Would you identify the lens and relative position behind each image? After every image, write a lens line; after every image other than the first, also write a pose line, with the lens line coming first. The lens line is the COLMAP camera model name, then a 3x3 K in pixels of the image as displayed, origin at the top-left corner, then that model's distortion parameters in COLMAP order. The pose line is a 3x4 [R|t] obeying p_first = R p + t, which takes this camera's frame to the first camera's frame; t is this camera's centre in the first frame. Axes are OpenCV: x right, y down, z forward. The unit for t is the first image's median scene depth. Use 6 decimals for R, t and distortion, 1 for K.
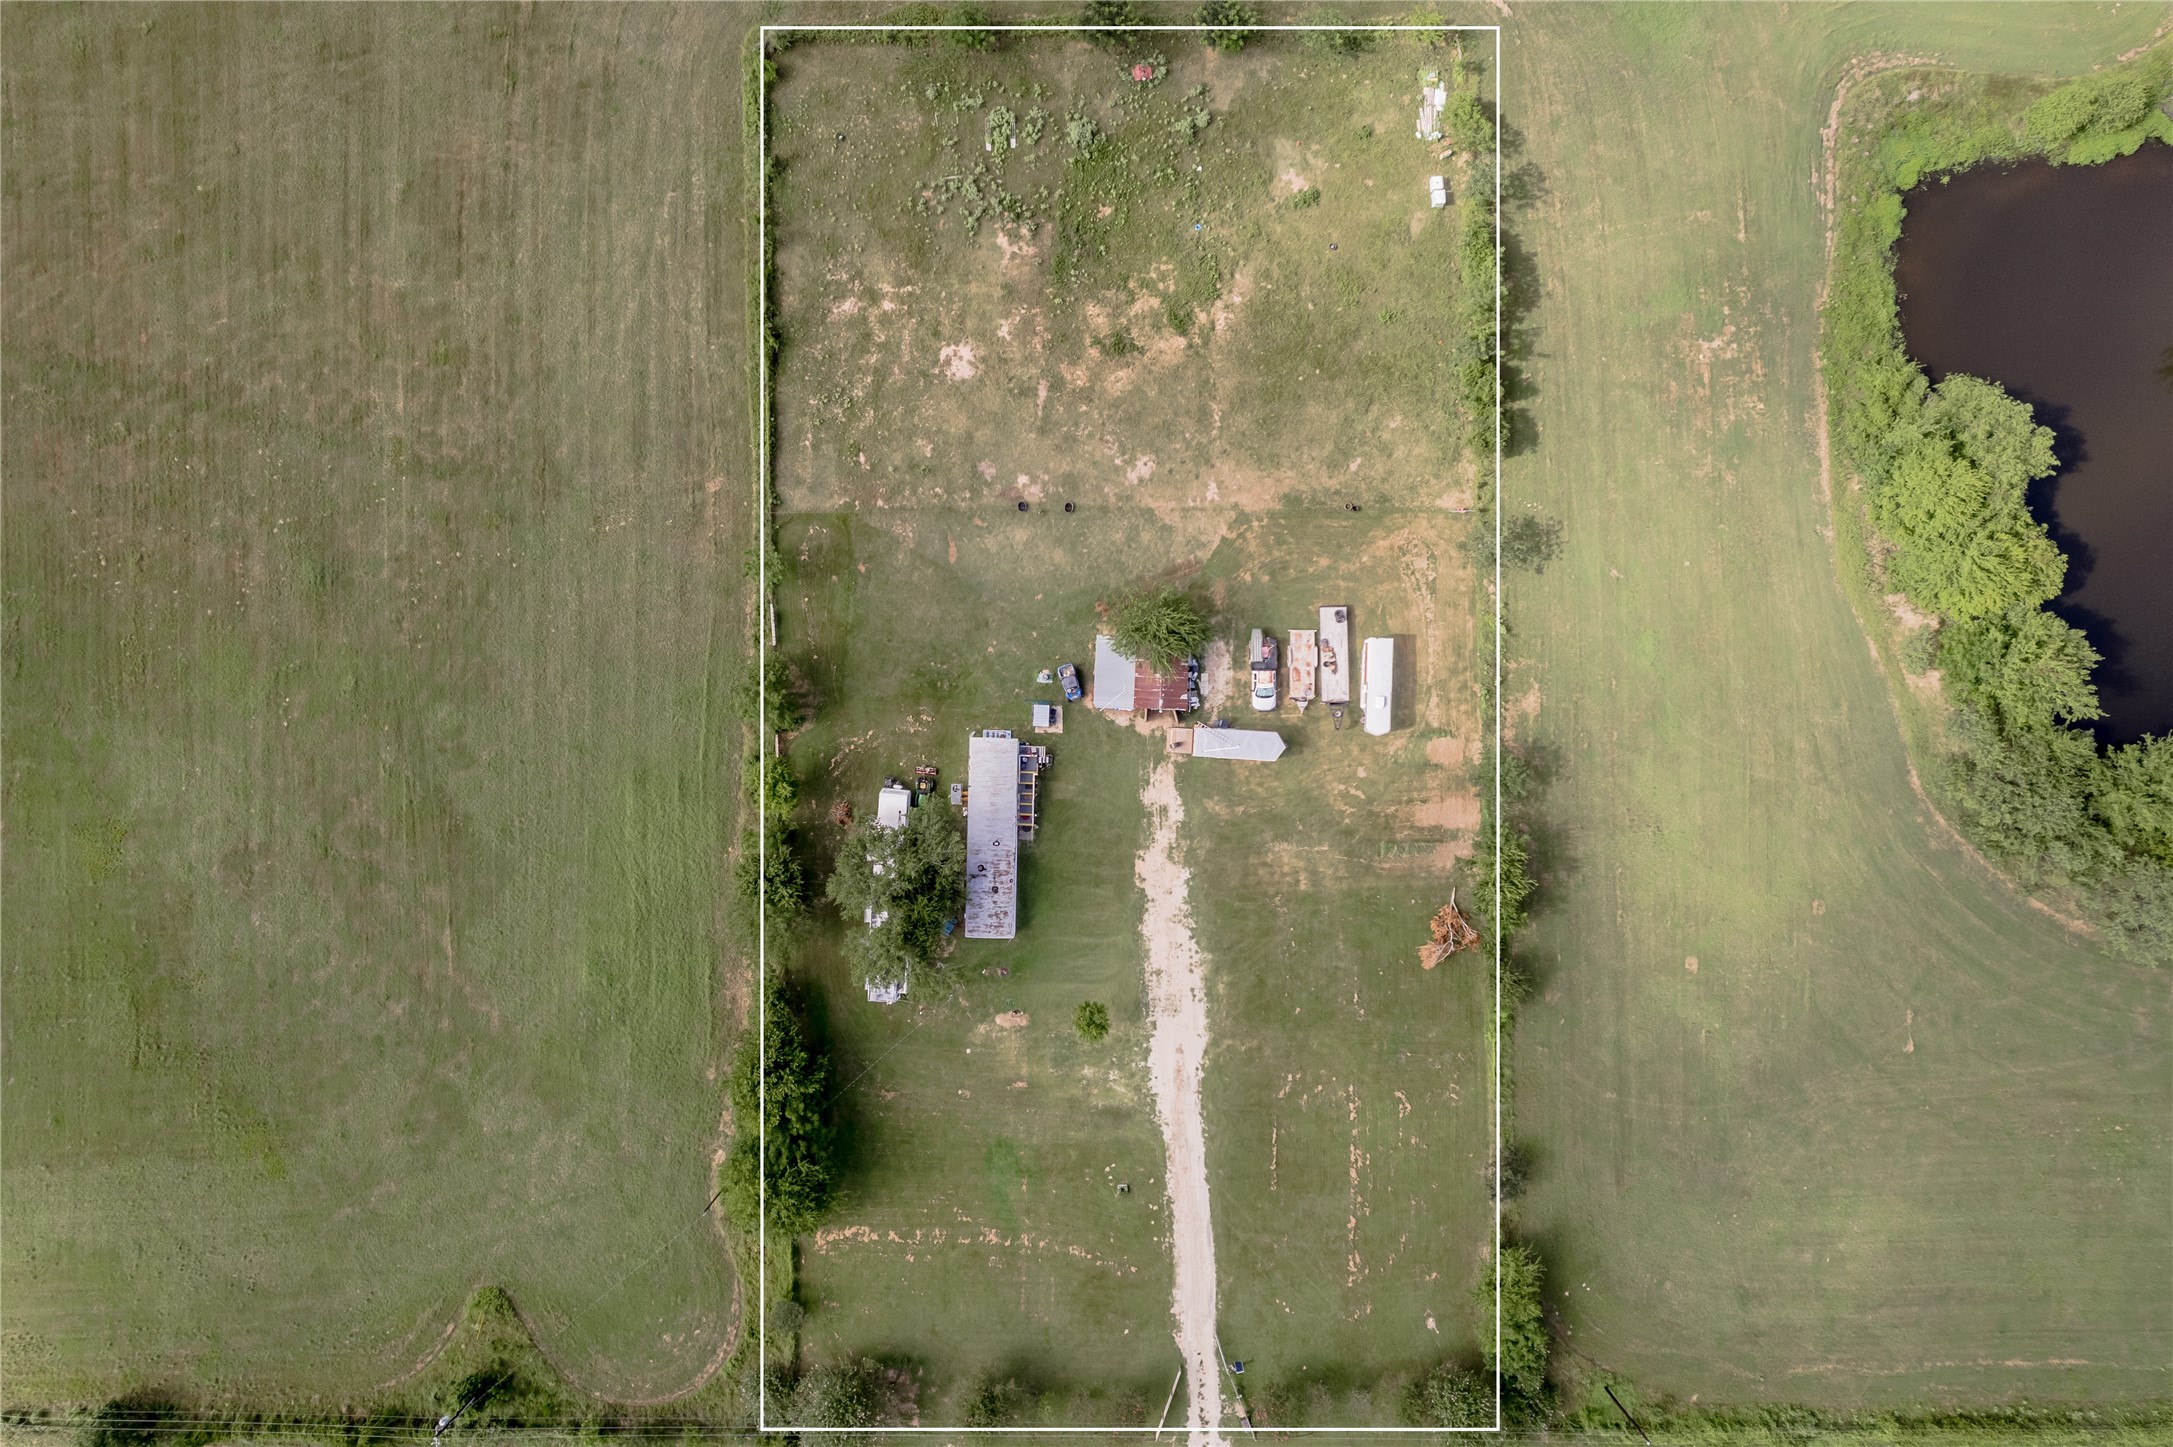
lens RADIAL K [[1417.4, 0, 1095.0], [0, 1417.4, 671.9], [0, 0, 1]] dist [-0.064721, 0.056621]
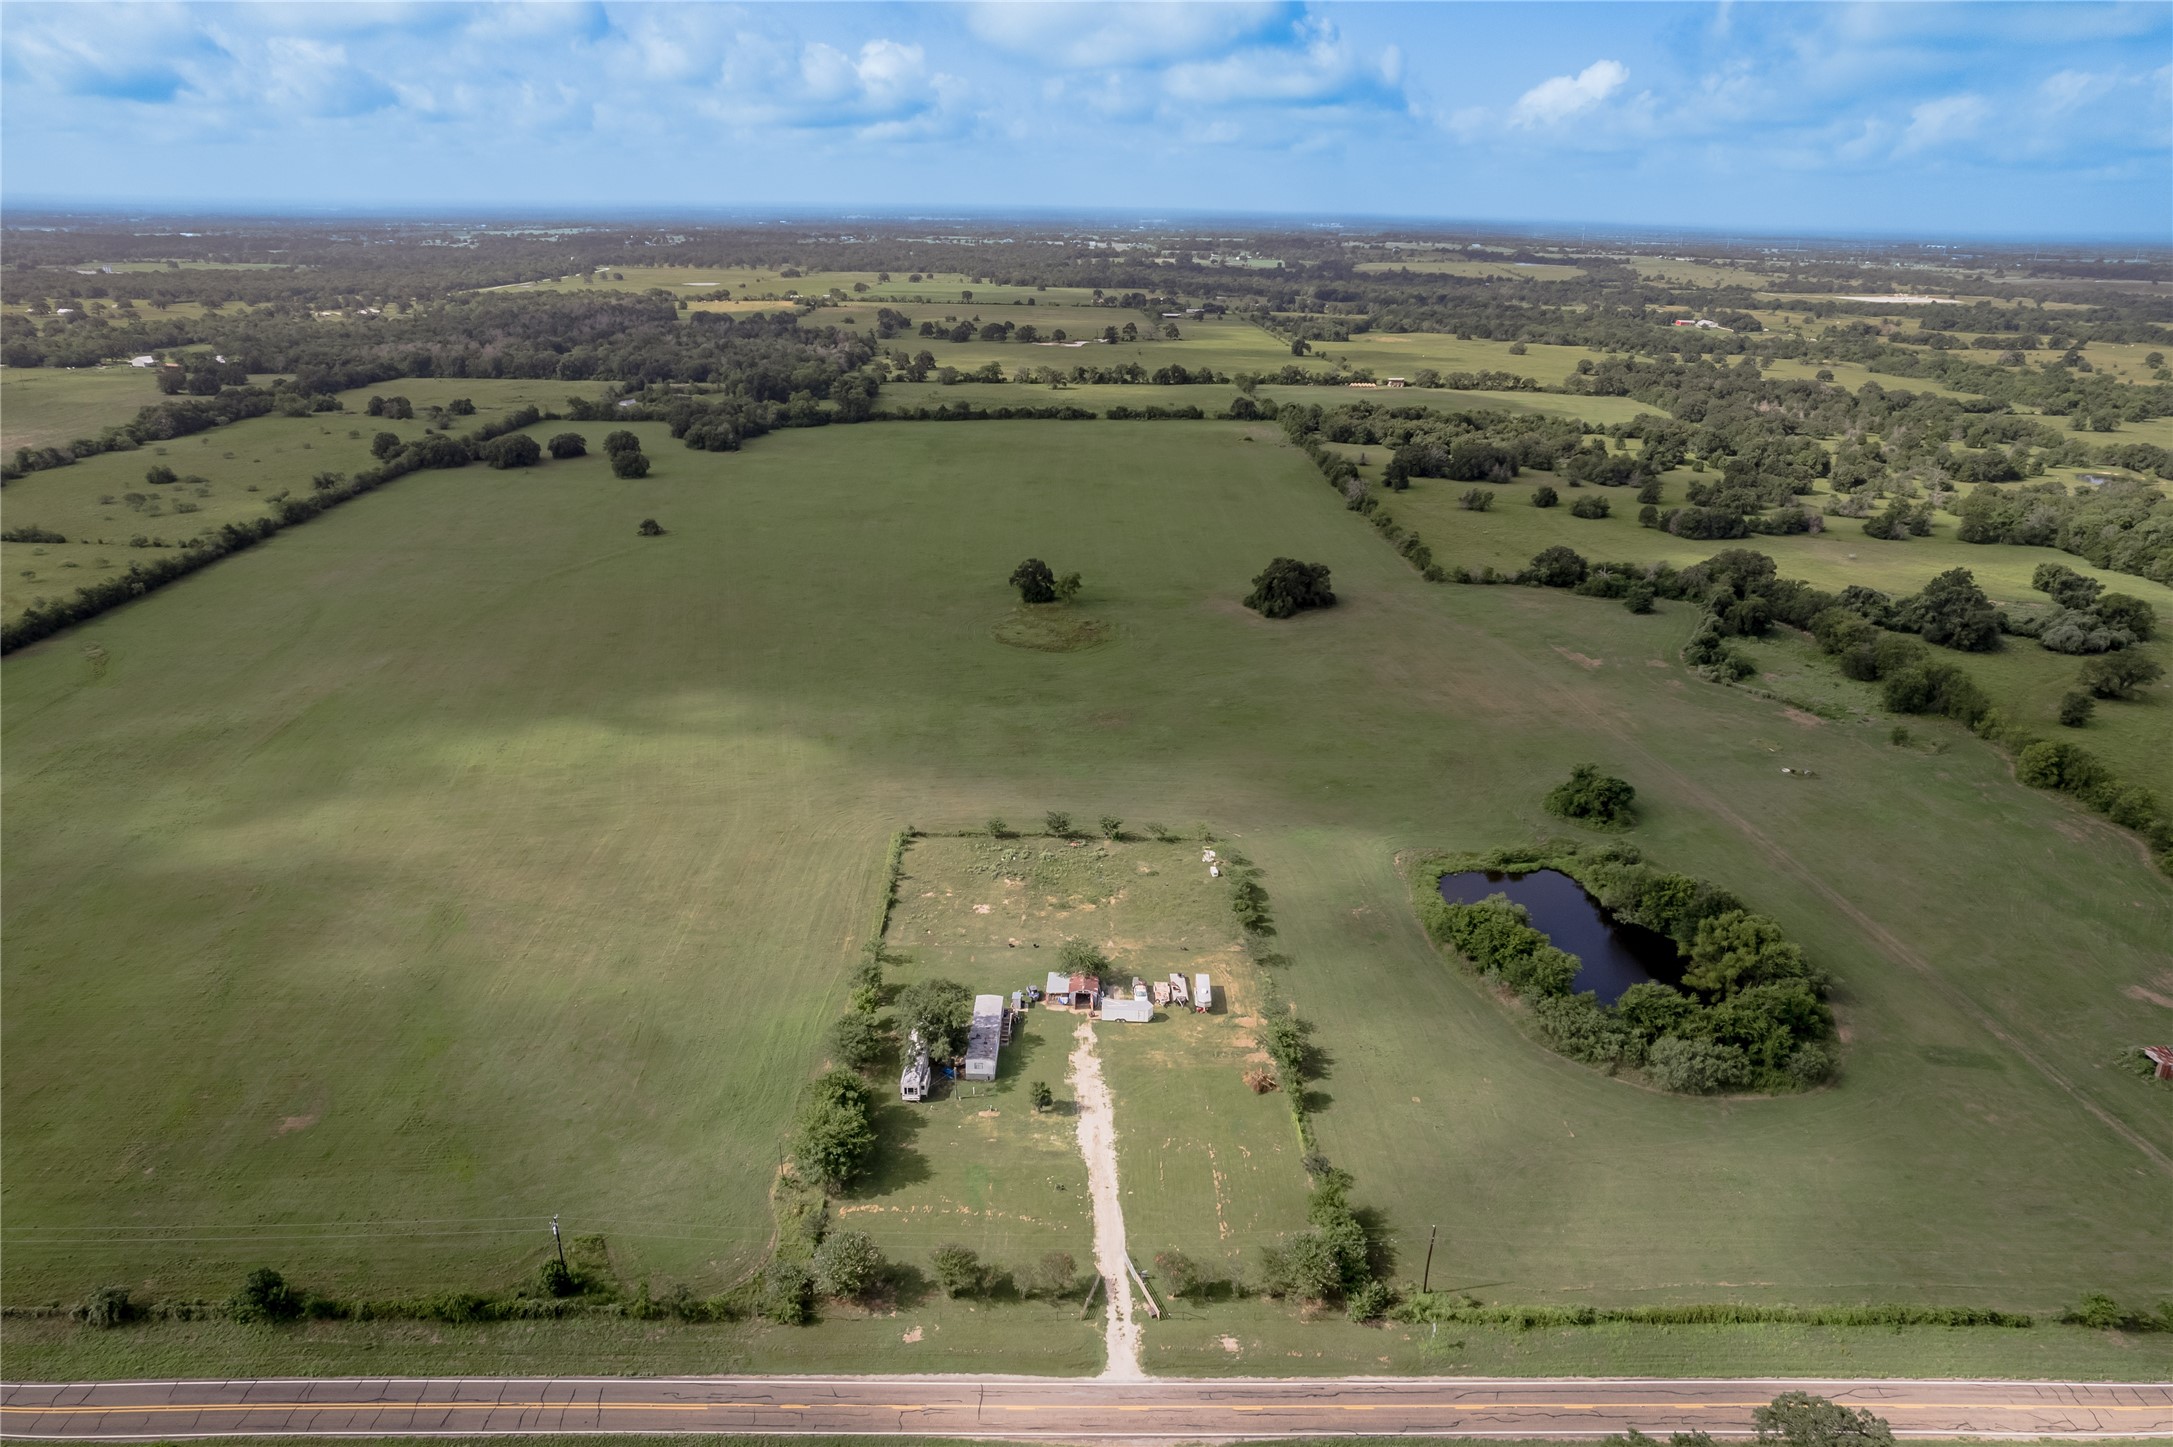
lens RADIAL K [[1396.6, 0, 1110.7], [0, 1396.6, 718.4], [0, 0, 1]] dist [-0.070083, 0.056824]
pose [[0.999240, 0.024126, 0.030614, 0.018089], [0.019915, 0.359150, -0.933067, 1.526228], [-0.033506, 0.932968, 0.358397, 0.036294]]
